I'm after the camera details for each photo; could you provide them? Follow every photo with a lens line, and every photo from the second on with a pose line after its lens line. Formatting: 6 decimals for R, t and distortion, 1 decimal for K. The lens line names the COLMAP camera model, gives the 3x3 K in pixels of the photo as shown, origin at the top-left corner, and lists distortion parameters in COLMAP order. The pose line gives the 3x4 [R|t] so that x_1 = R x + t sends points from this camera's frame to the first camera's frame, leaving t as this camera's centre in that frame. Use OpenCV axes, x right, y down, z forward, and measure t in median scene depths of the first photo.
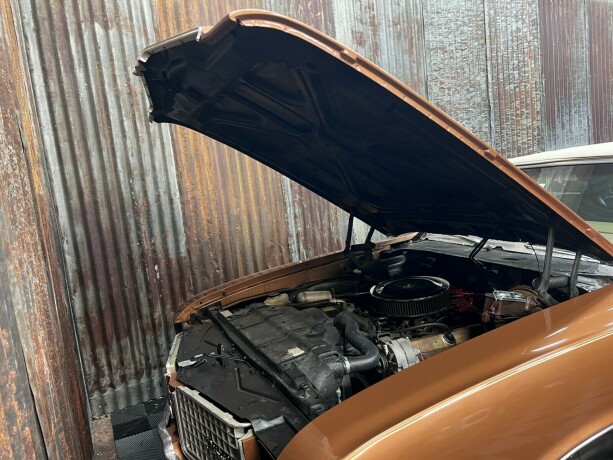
lens RADIAL K [[468.6, 0, 306.5], [0, 468.6, 230.0], [0, 0, 1]] dist [0.046716, -0.061870]
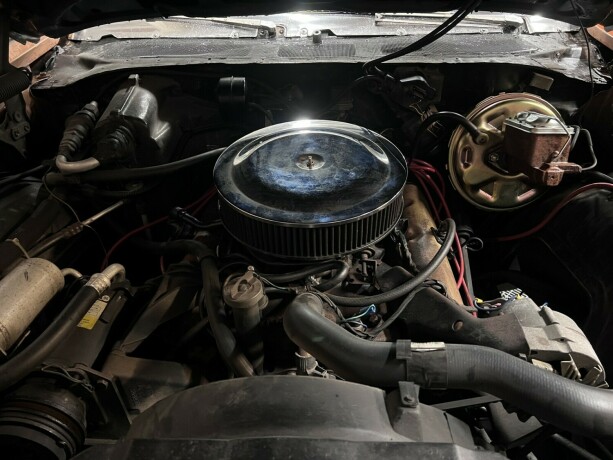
lens RADIAL K [[468.6, 0, 306.5], [0, 468.6, 230.0], [0, 0, 1]] dist [0.046716, -0.061870]
pose [[0.447046, -0.447763, 0.774376, -0.106193], [0.083744, 0.882846, 0.462137, -0.013001], [-0.890582, -0.141746, 0.432170, 0.697440]]
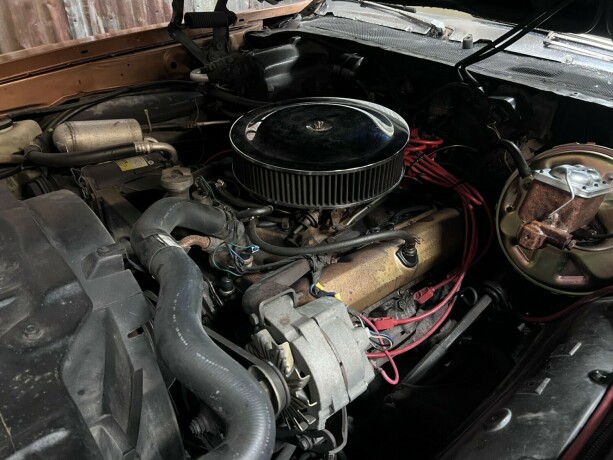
lens RADIAL K [[468.6, 0, 306.5], [0, 468.6, 230.0], [0, 0, 1]] dist [0.046716, -0.061870]
pose [[0.949667, -0.052748, 0.308787, 0.056670], [-0.085539, 0.904596, 0.417598, 0.022304], [-0.301356, -0.422993, 0.854554, 0.499283]]
